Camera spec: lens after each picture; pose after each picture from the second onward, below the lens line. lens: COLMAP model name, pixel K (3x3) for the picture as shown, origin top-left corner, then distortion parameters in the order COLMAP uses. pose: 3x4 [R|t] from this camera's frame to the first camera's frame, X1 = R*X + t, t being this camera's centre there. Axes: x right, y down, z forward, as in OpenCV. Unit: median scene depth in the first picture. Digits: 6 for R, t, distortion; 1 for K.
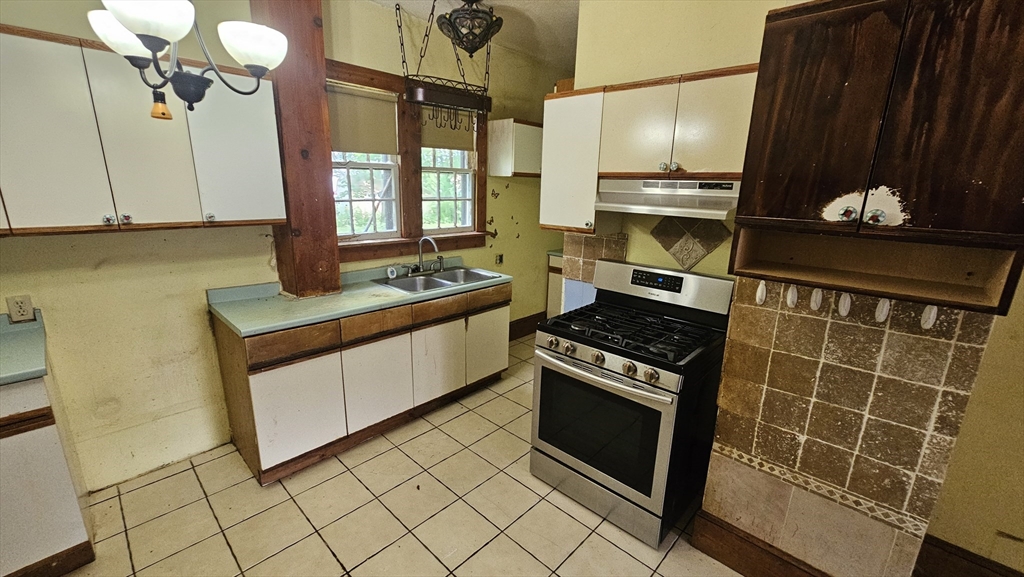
lens RADIAL K [[416.7, 0, 508.0], [0, 416.7, 290.4], [0, 0, 1]] dist [0.000193, -0.000368]
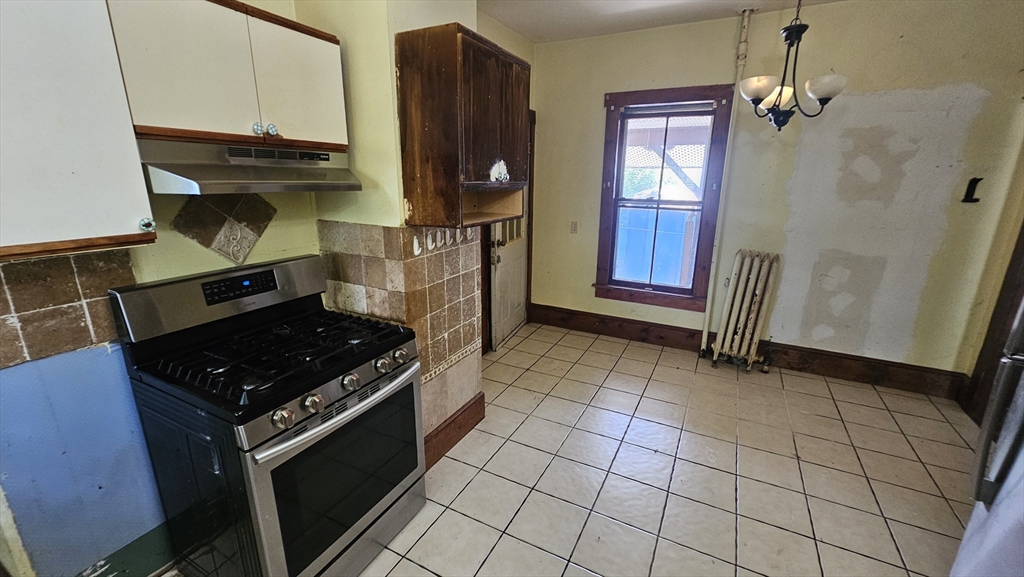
lens RADIAL K [[416.7, 0, 510.5], [0, 416.7, 287.0], [0, 0, 1]] dist [0.000193, -0.000368]
pose [[-0.269756, -0.272048, 0.923700, -0.497057], [0.220428, 0.916343, 0.334255, -0.180657], [-0.937360, 0.293777, -0.187222, 0.772893]]
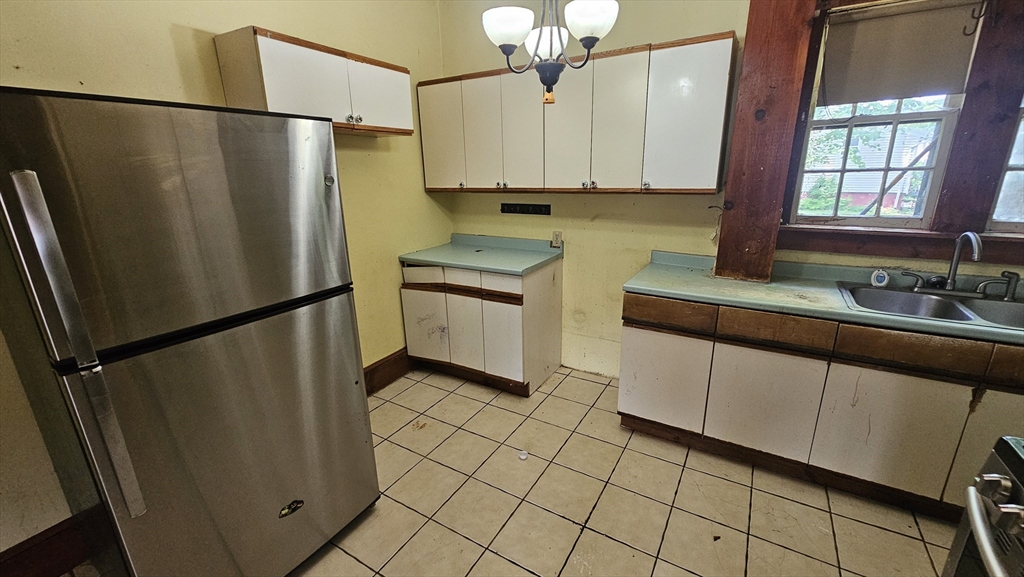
lens RADIAL K [[416.7, 0, 506.4], [0, 416.7, 290.0], [0, 0, 1]] dist [0.000193, -0.000368]
pose [[0.211025, 0.245403, -0.946174, 0.361187], [-0.212510, 0.956338, 0.200644, -0.048336], [0.954101, 0.158730, 0.253962, 0.393023]]
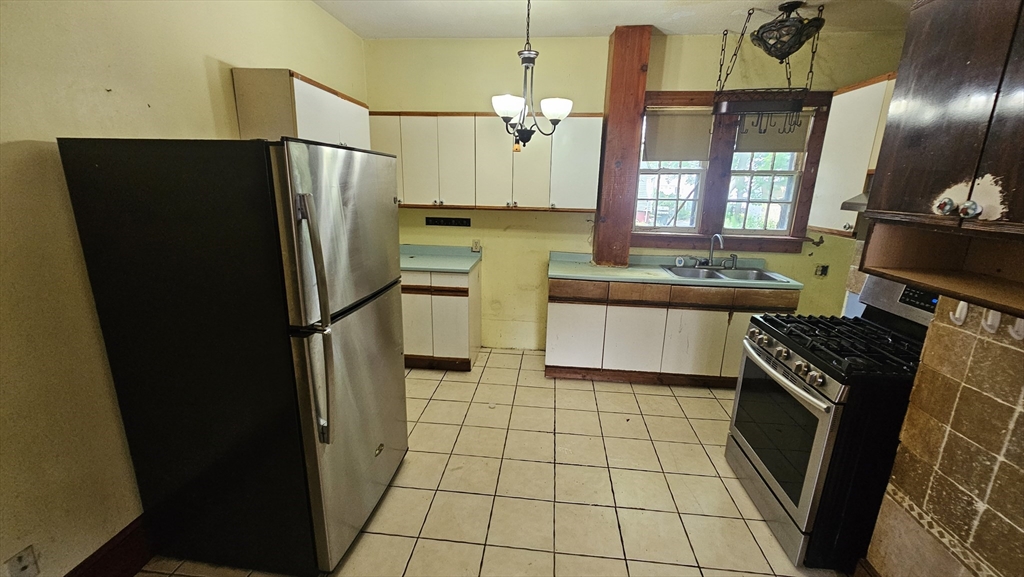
lens RADIAL K [[416.7, 0, 506.8], [0, 416.7, 289.3], [0, 0, 1]] dist [0.000193, -0.000368]
pose [[0.604331, 0.184462, -0.775086, 0.534012], [-0.199770, 0.976835, 0.076717, 0.061555], [0.771282, 0.108477, 0.627181, -0.152287]]
